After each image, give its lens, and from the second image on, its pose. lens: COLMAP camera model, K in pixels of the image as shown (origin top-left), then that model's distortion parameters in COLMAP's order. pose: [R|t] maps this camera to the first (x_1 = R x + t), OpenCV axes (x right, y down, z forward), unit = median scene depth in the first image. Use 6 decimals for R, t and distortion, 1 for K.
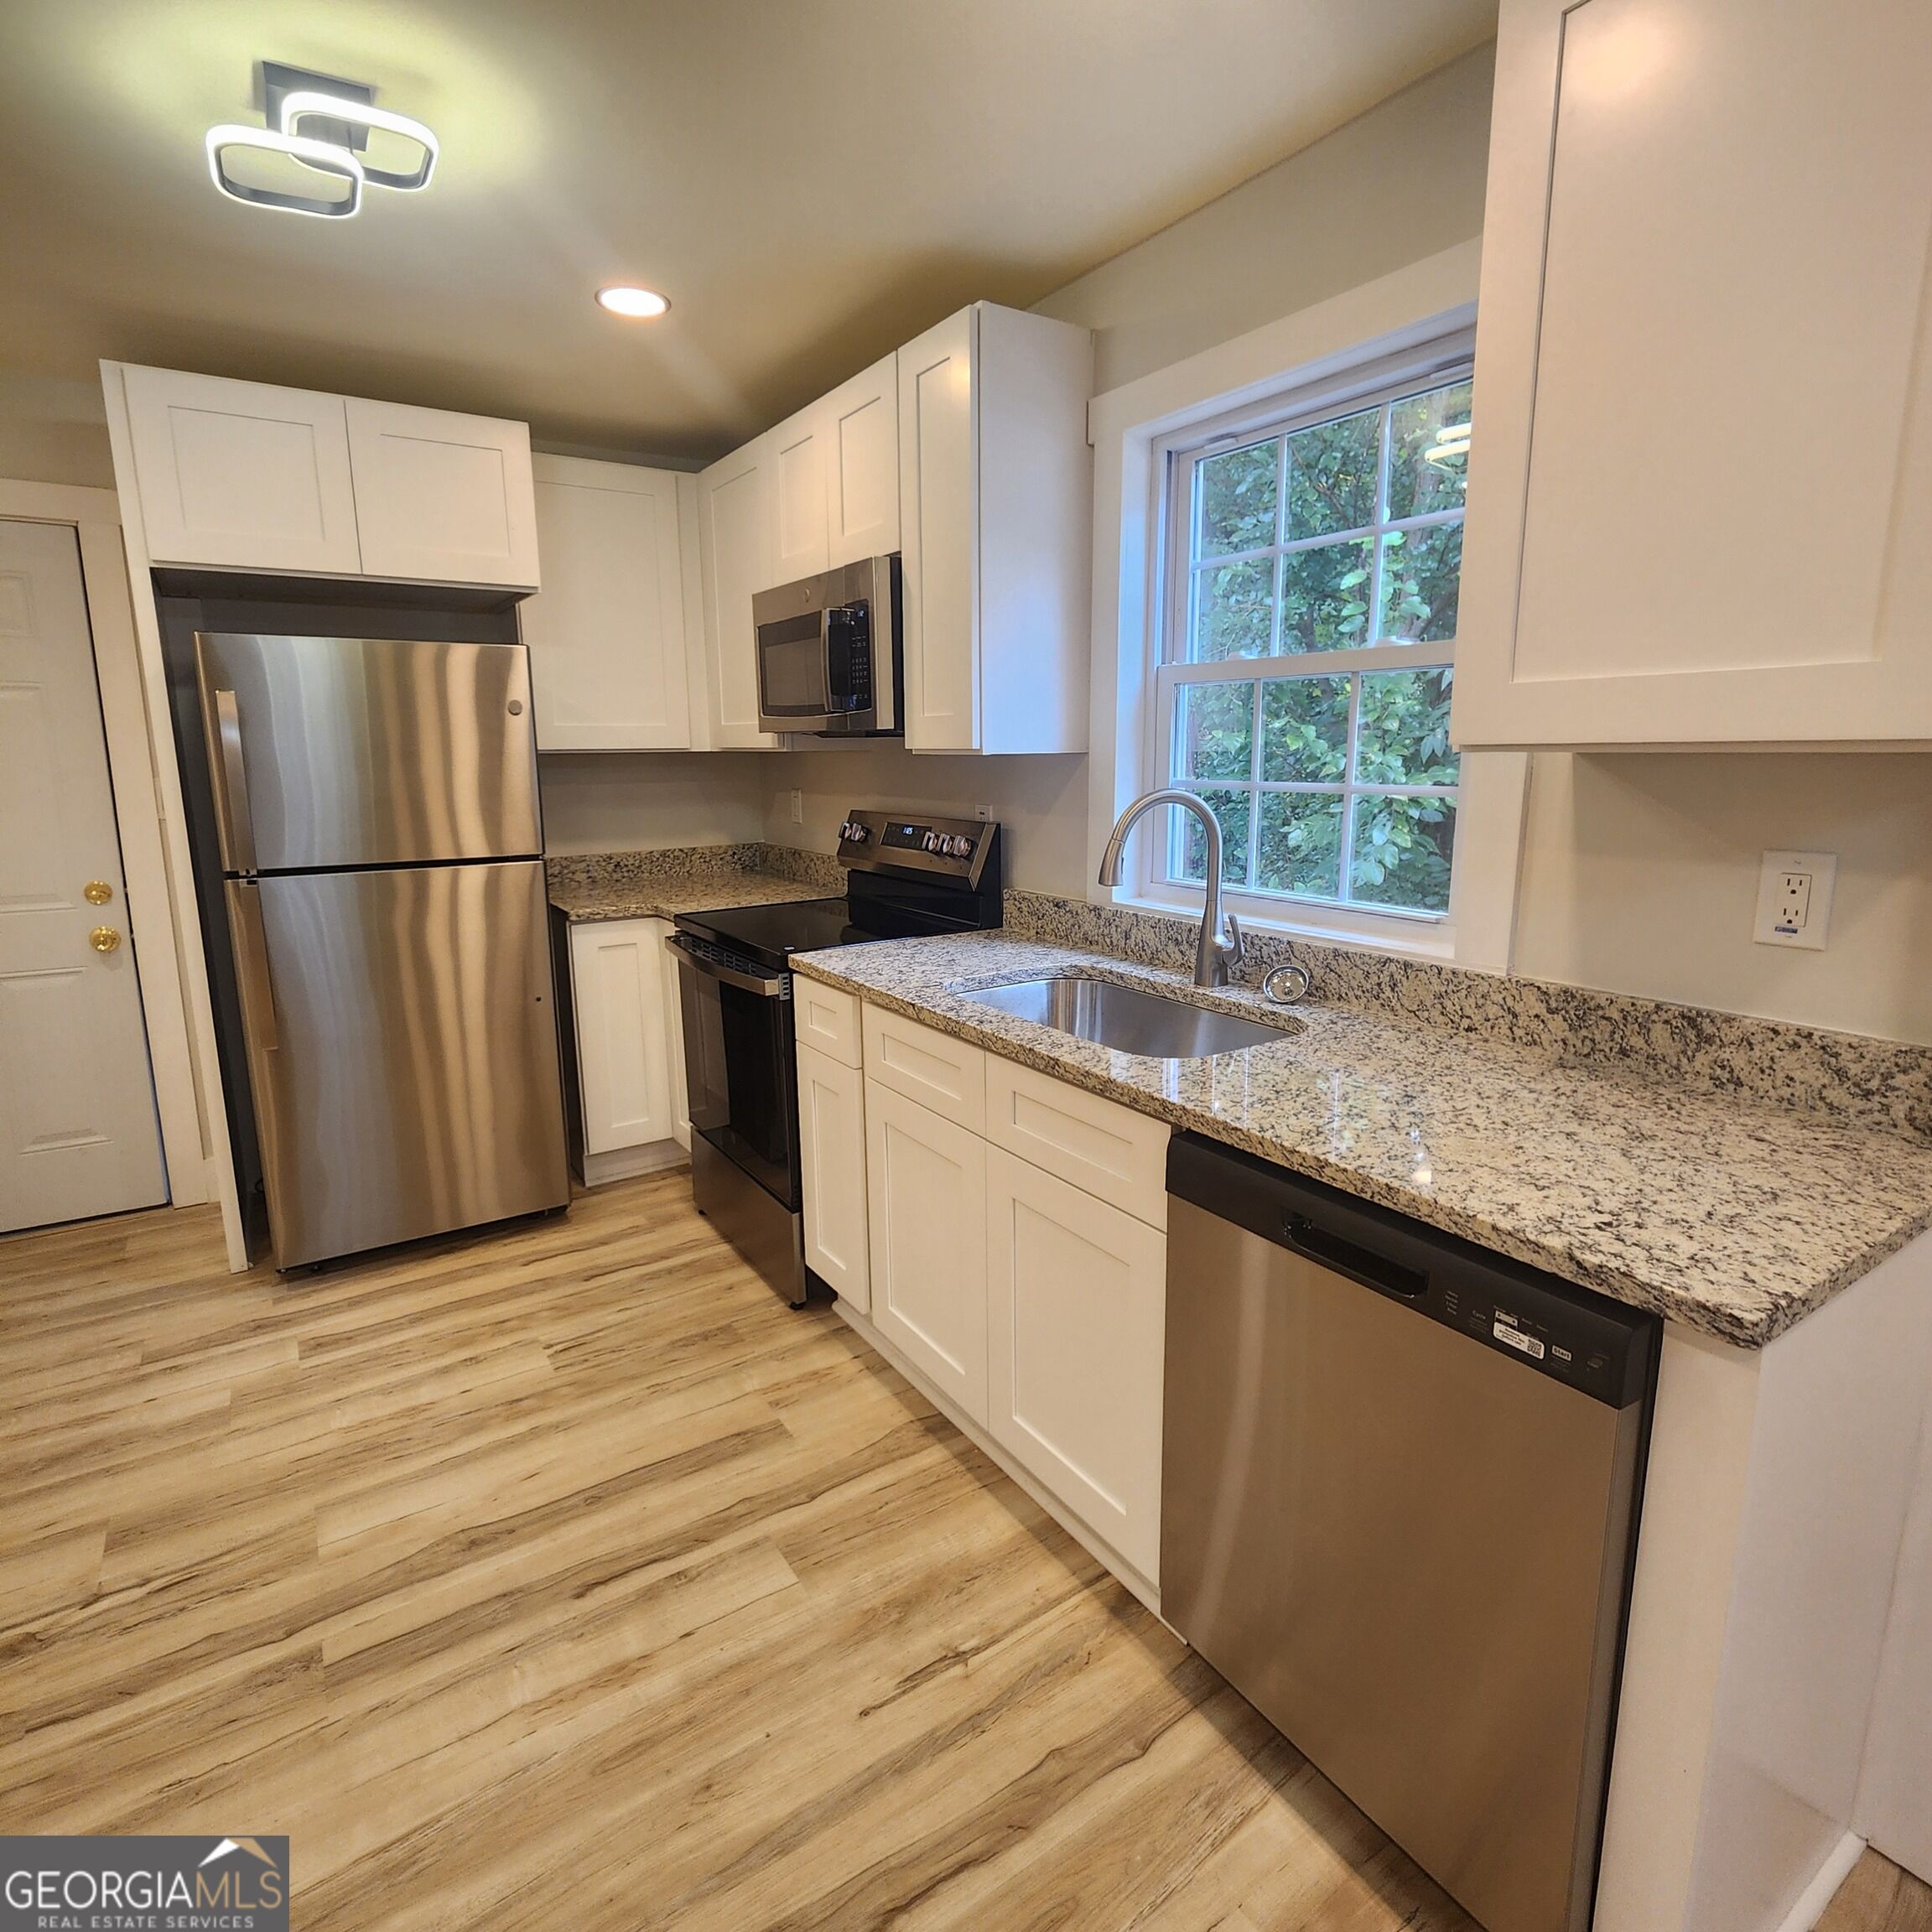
lens RADIAL K [[1068.5, 0, 957.8], [0, 1068.5, 949.4], [0, 0, 1]] dist [-0.000777, -0.000402]
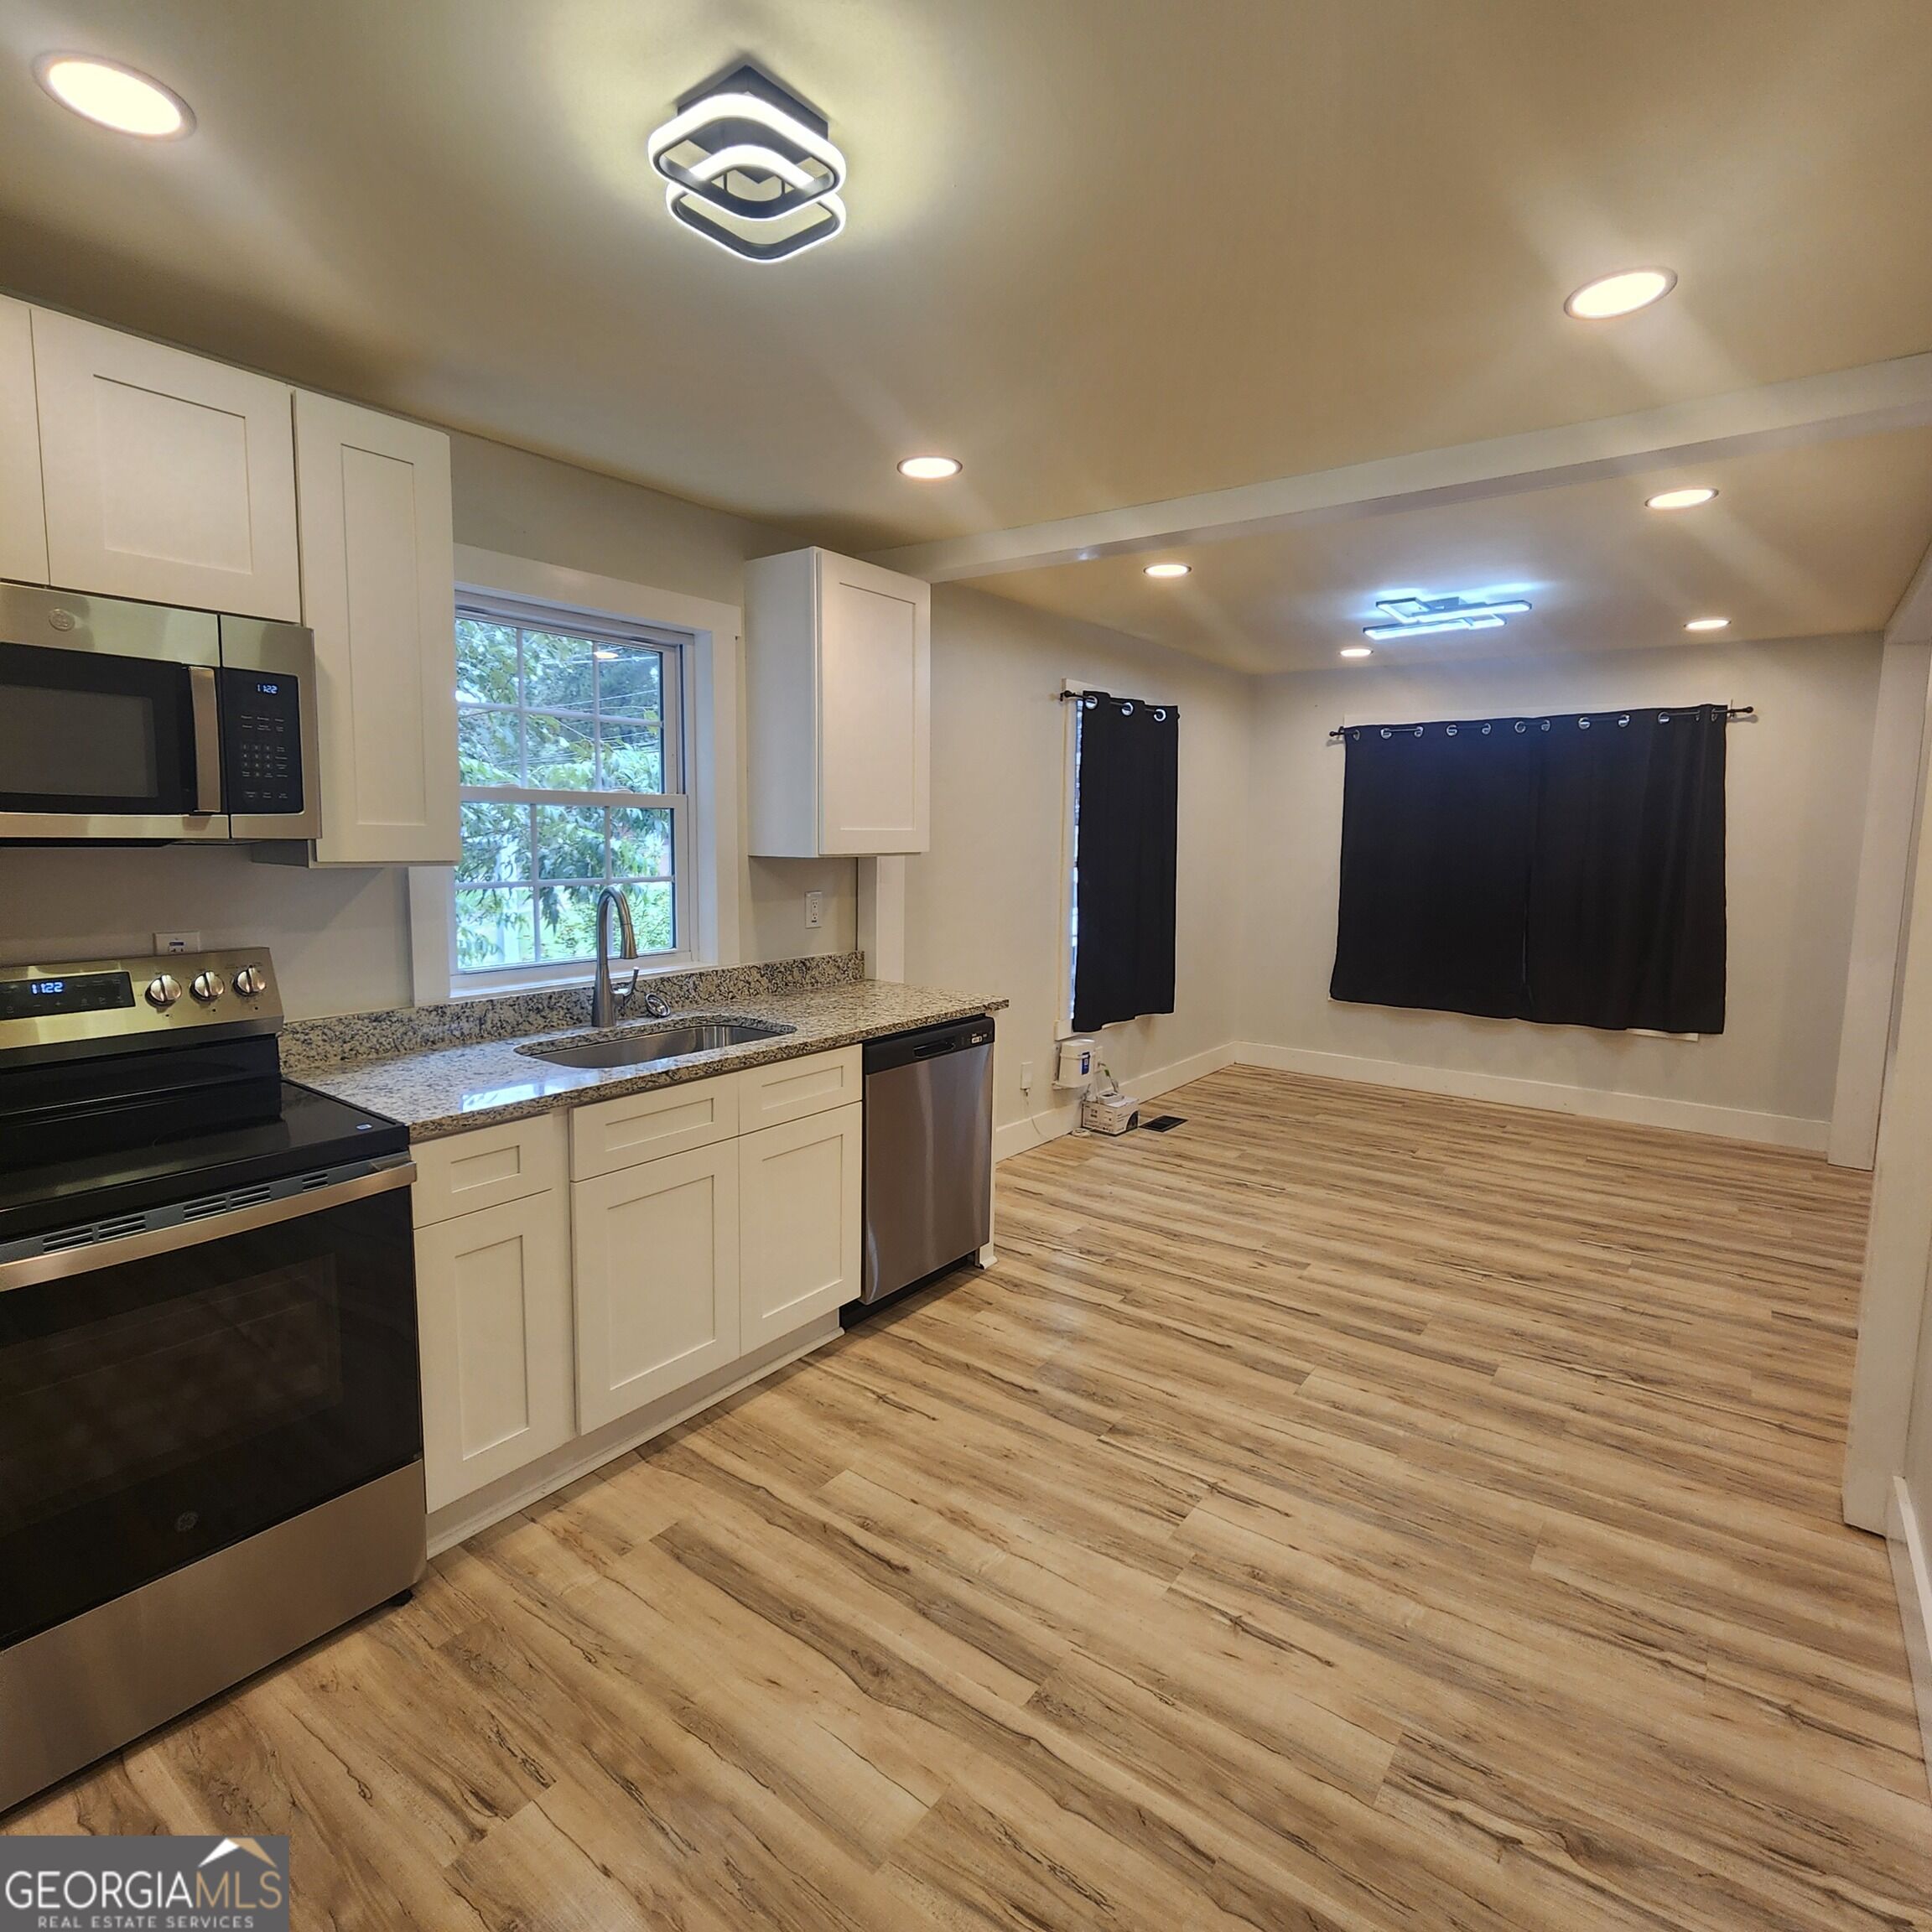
lens RADIAL K [[1068.5, 0, 957.8], [0, 1068.5, 949.4], [0, 0, 1]] dist [-0.000777, -0.000402]
pose [[-0.342884, -0.100271, 0.934011, -1.117782], [0.164459, 0.972523, 0.164780, -0.200748], [-0.924870, 0.210107, -0.316972, 0.928977]]
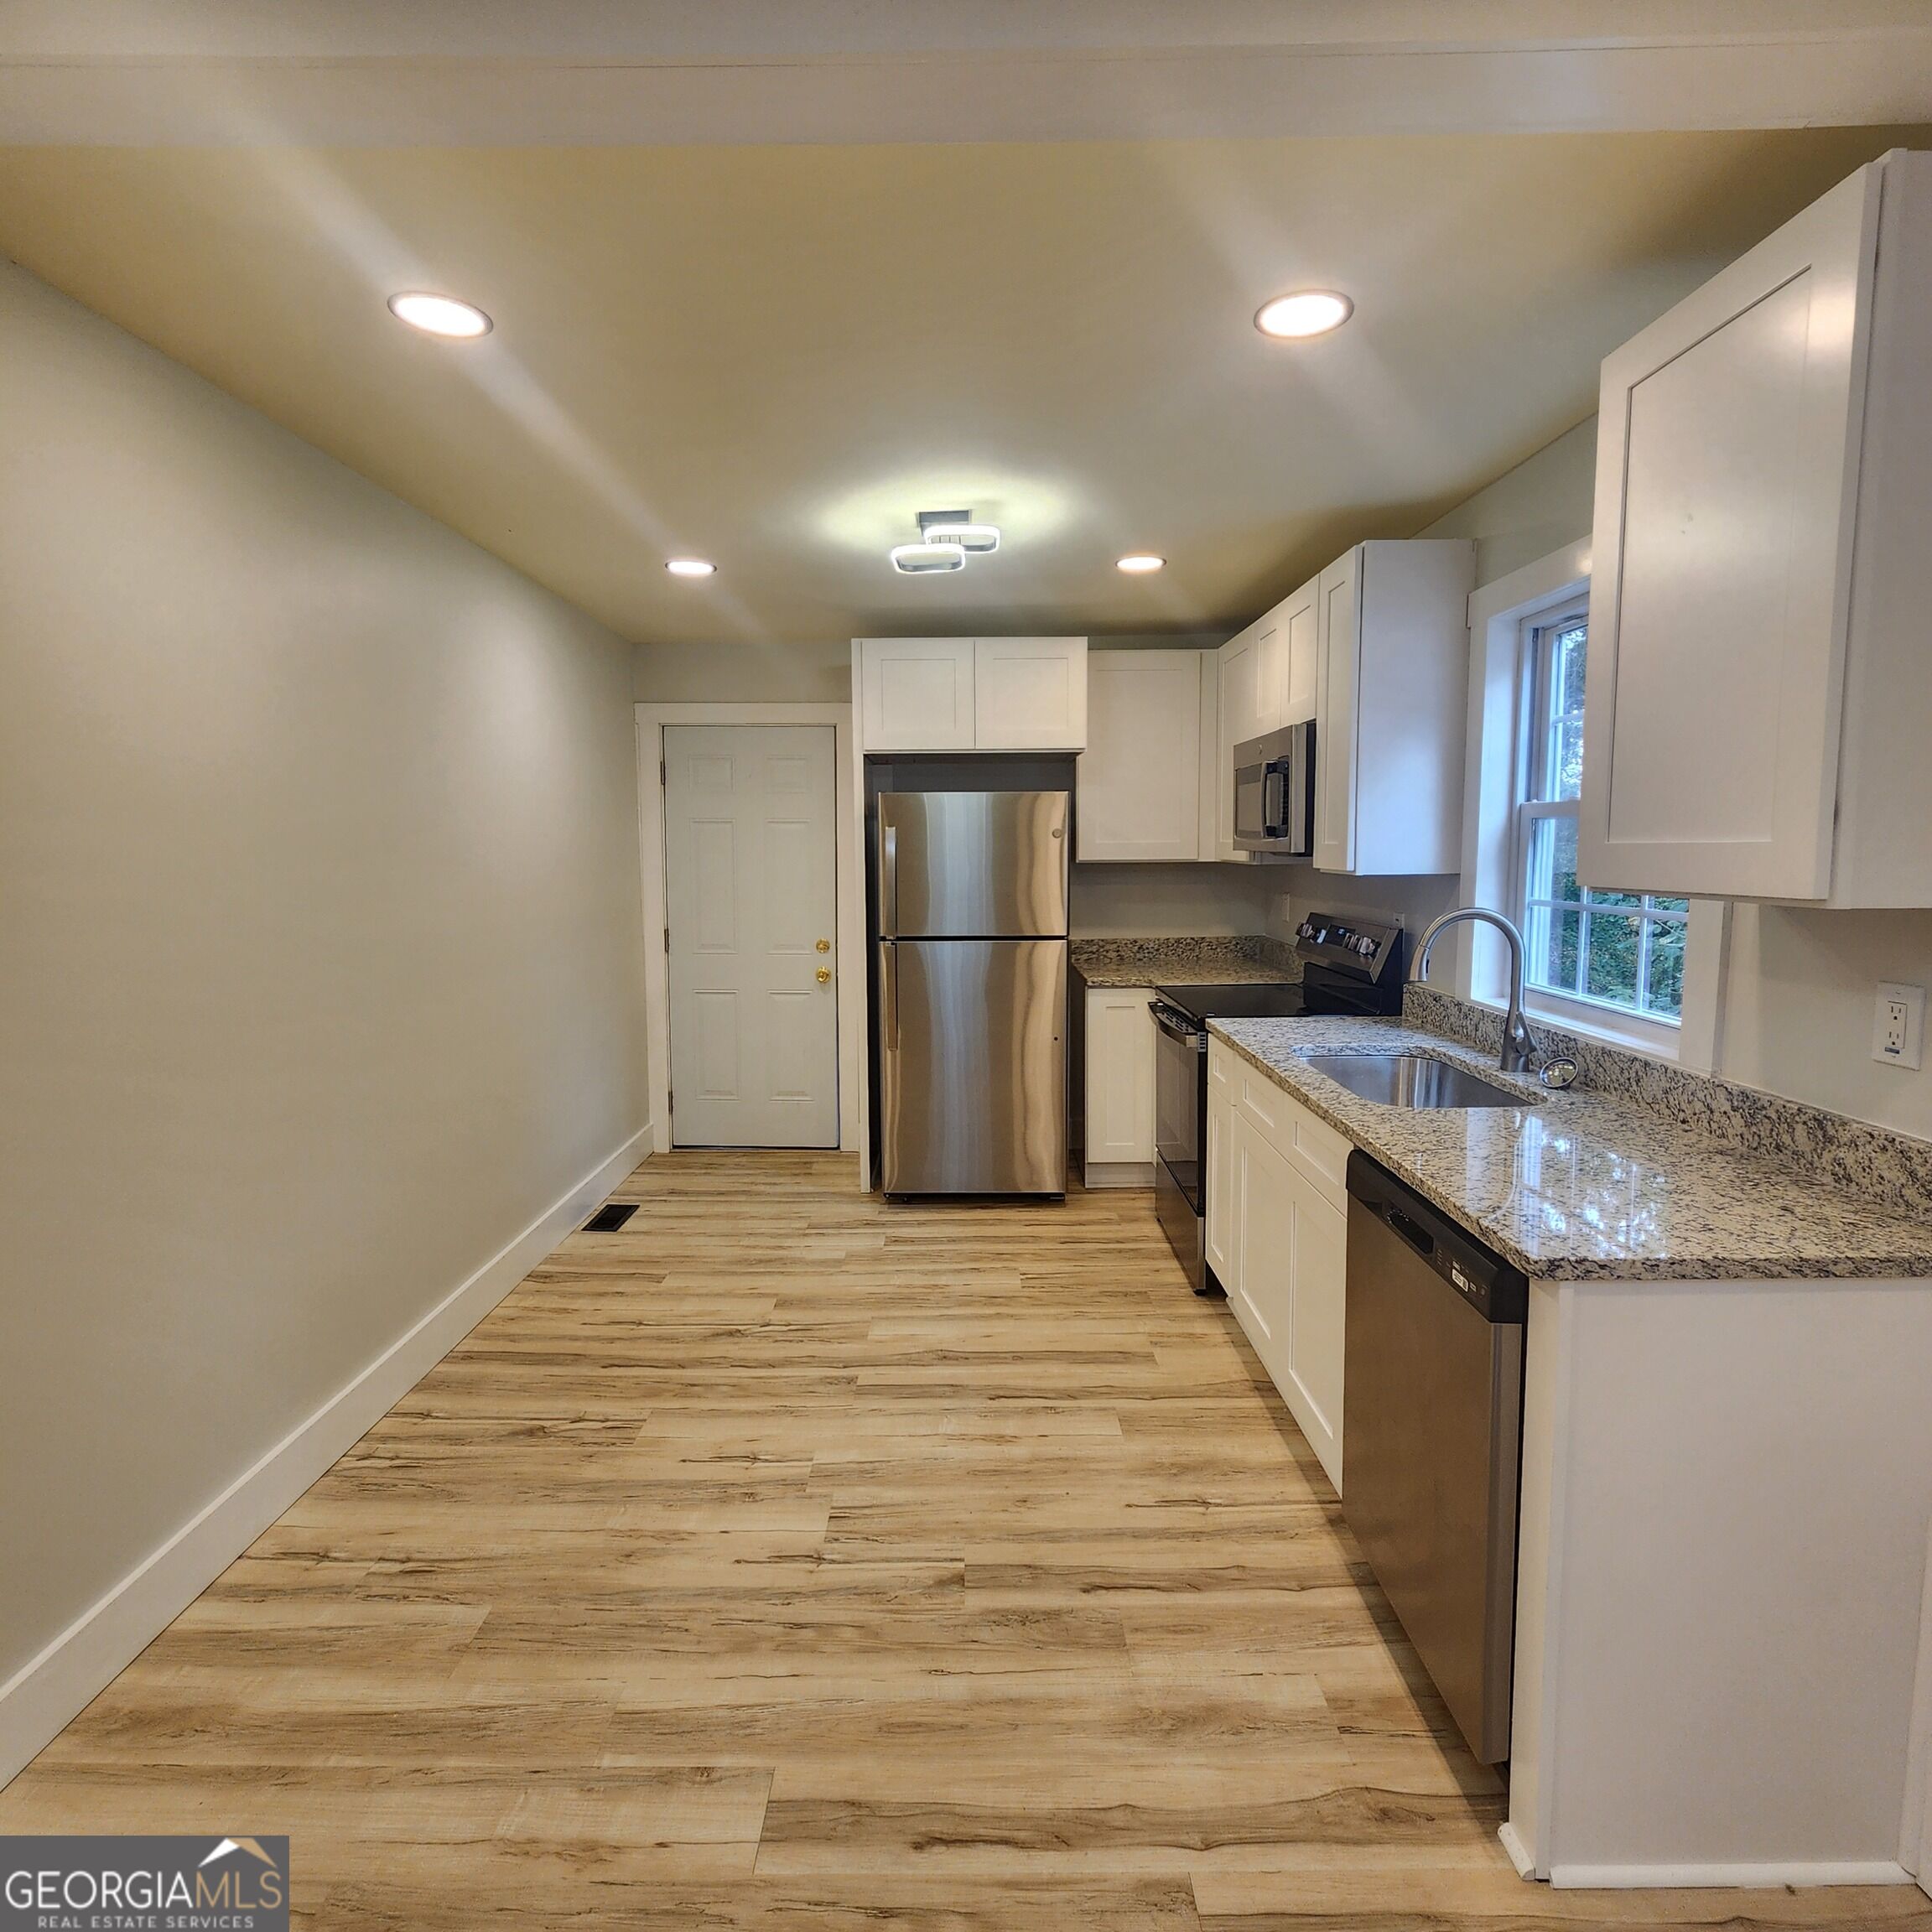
lens RADIAL K [[1064.2, 0, 949.9], [0, 1064.2, 953.2], [0, 0, 1]] dist [-0.001569, -0.000151]
pose [[0.831995, 0.059123, -0.551624, 0.336958], [-0.102514, 0.993567, -0.048129, 0.022899], [0.545230, 0.096592, 0.832703, -0.327462]]
